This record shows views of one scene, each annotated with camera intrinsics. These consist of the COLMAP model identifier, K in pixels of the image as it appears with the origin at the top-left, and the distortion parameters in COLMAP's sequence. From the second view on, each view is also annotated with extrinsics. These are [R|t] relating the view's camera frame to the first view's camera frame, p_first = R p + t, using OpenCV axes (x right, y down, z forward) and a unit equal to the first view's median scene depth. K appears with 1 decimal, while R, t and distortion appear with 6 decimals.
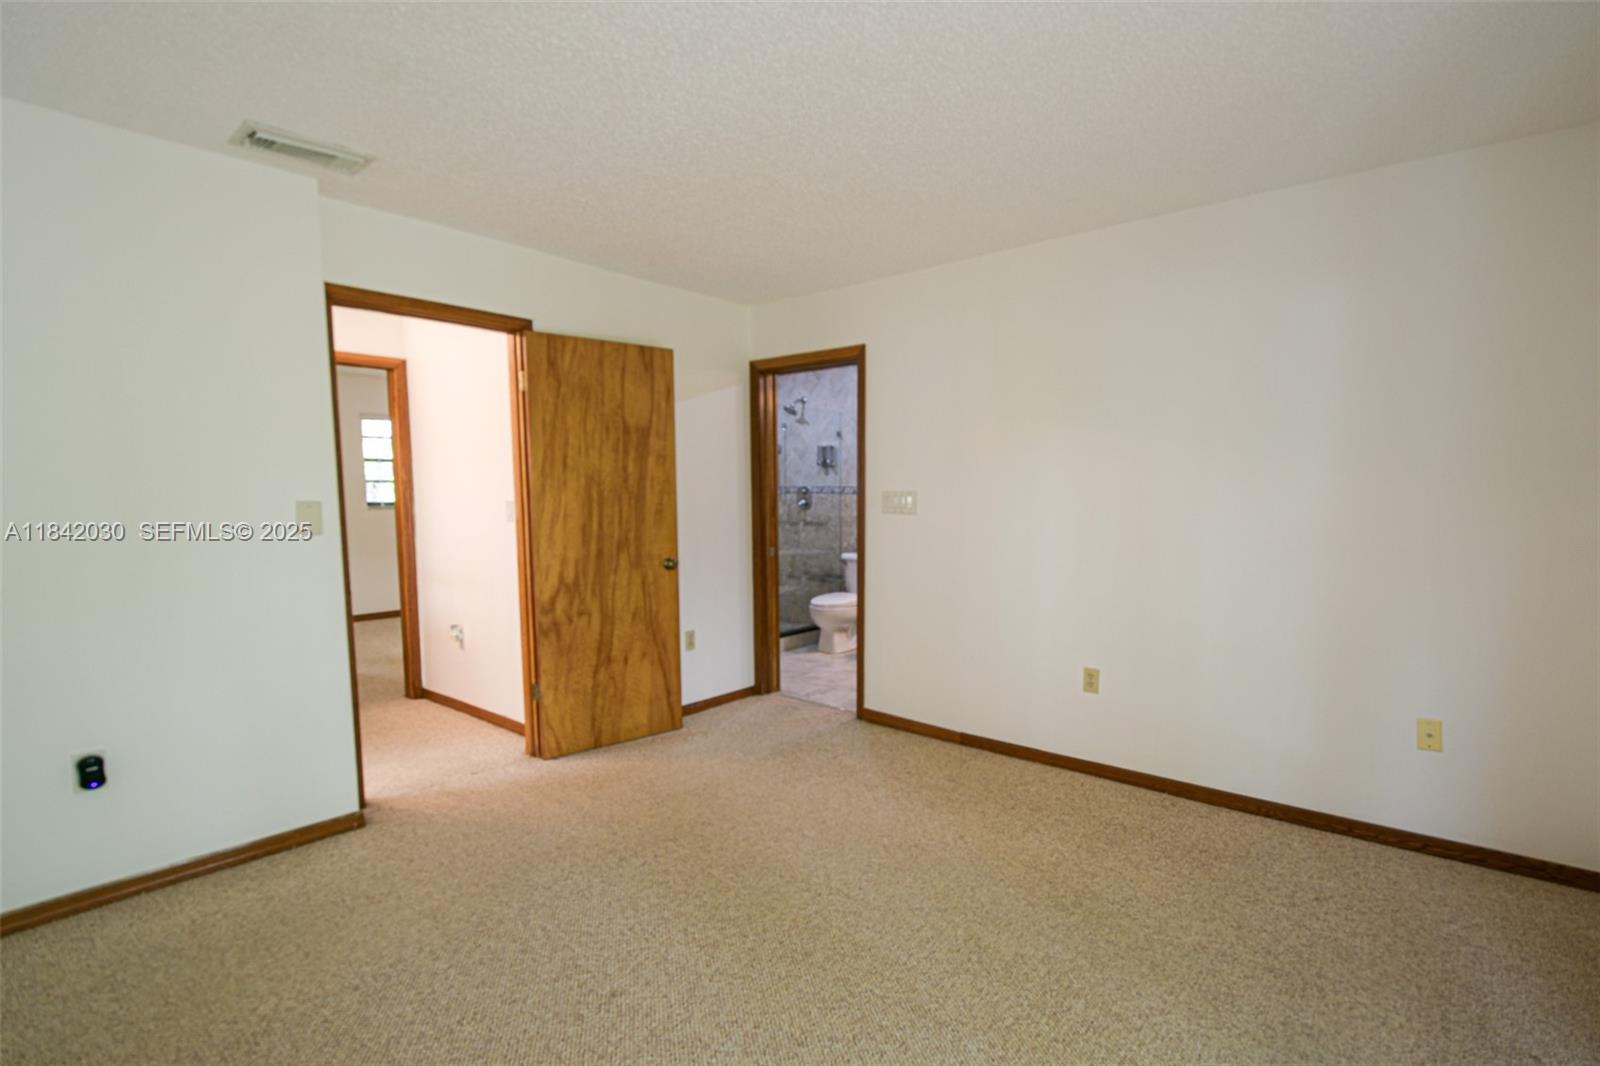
lens RADIAL K [[729.4, 0, 797.7], [0, 729.4, 533.7], [0, 0, 1]] dist [0.002197, 0.000078]
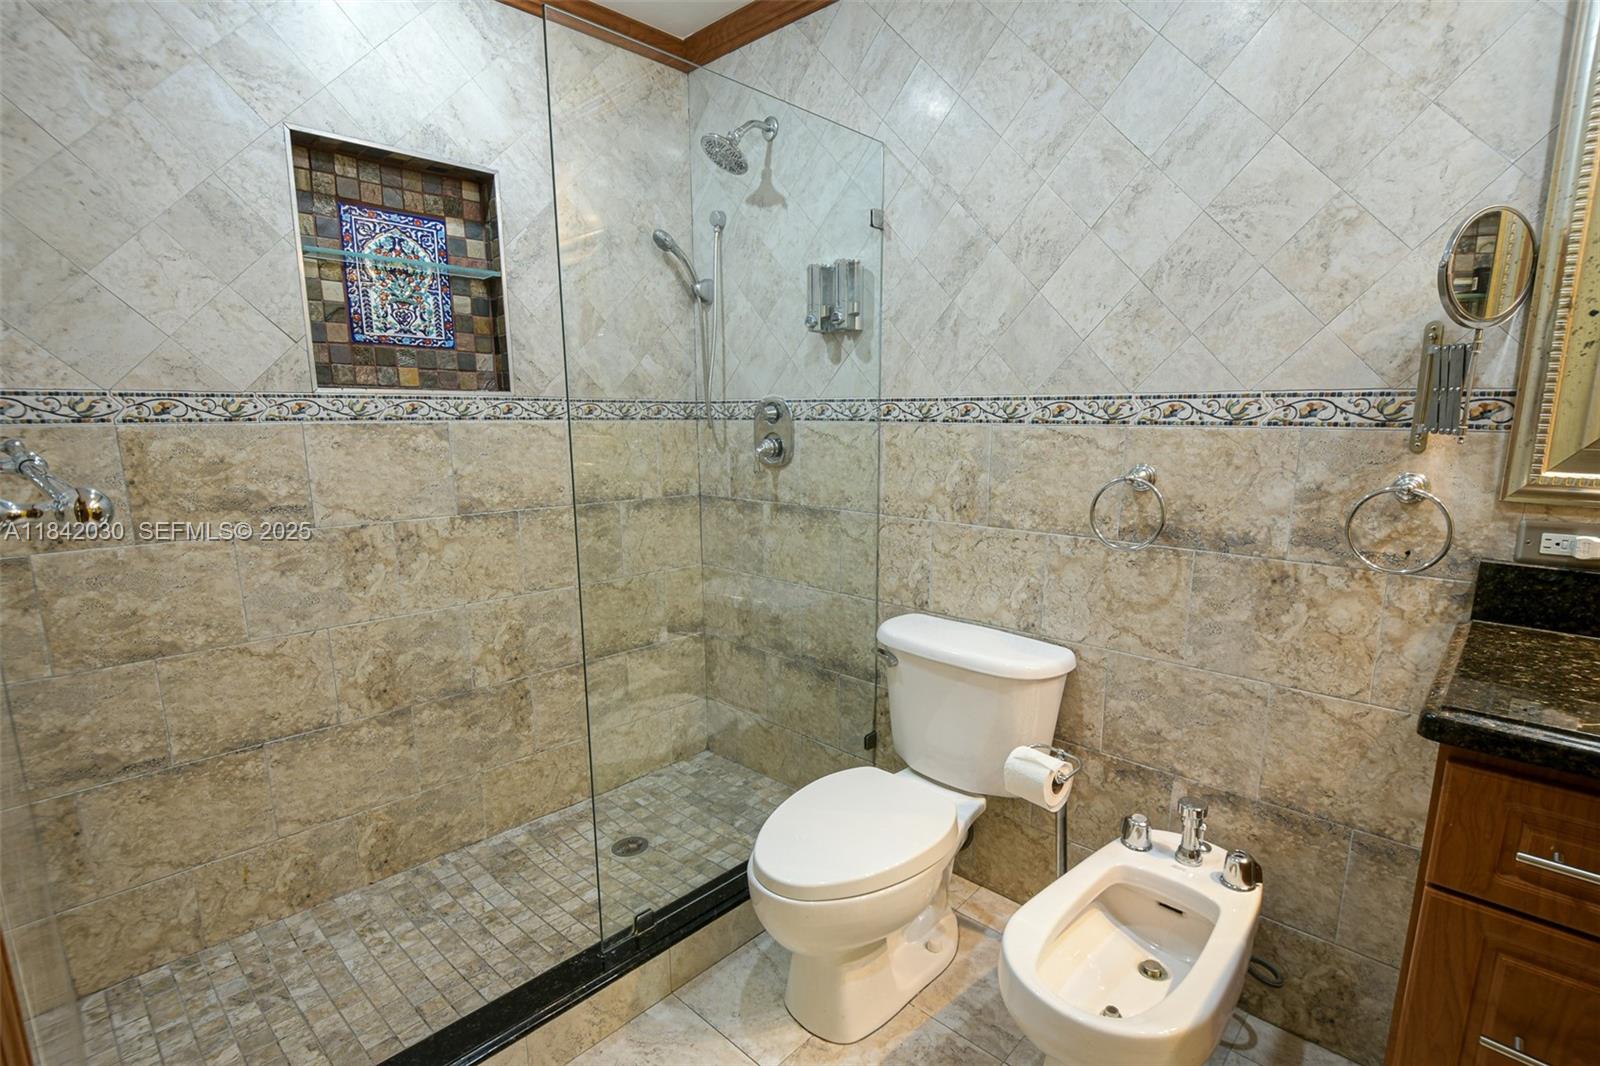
lens RADIAL K [[729.4, 0, 803.4], [0, 729.4, 537.2], [0, 0, 1]] dist [0.002197, 0.000078]
pose [[0.998481, 0.012175, -0.053738, 0.042358], [-0.006133, 0.993779, 0.111197, -0.039138], [0.054757, -0.110699, 0.992344, 0.663490]]
